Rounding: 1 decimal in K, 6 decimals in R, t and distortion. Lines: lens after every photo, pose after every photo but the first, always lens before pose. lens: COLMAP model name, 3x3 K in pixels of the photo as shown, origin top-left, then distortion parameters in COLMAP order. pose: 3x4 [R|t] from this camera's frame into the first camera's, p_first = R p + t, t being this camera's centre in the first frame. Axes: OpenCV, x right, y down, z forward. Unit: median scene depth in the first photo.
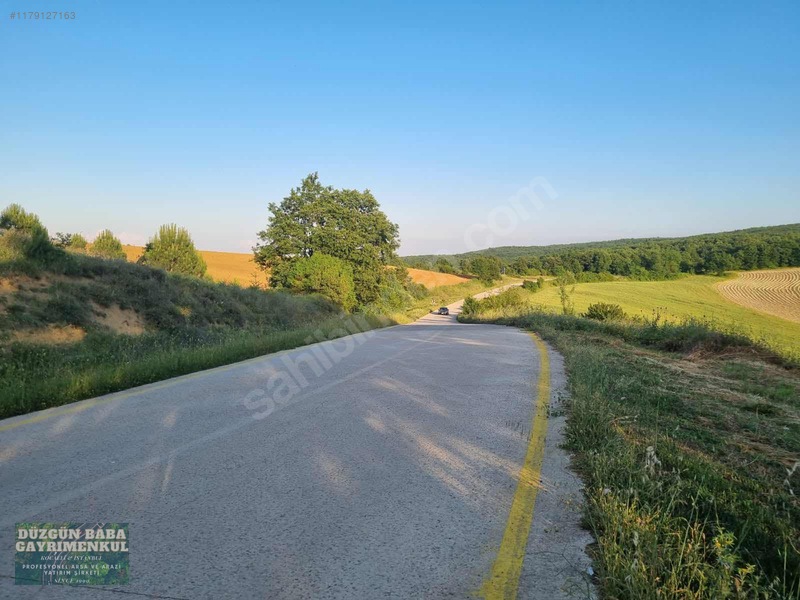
lens RADIAL K [[597.0, 0, 419.2], [0, 597.0, 297.7], [0, 0, 1]] dist [0.050967, -0.039242]
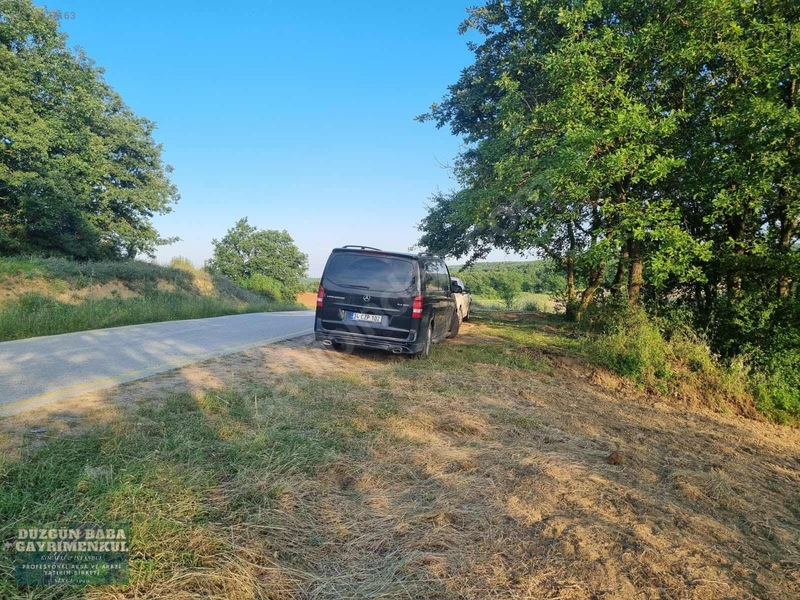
lens RADIAL K [[596.1, 0, 403.2], [0, 596.1, 296.0], [0, 0, 1]] dist [0.053372, -0.047745]
pose [[0.980649, -0.010348, 0.195501, -0.106233], [0.018410, 0.999051, -0.039468, 0.046861], [-0.194907, 0.042303, 0.979909, -0.537431]]
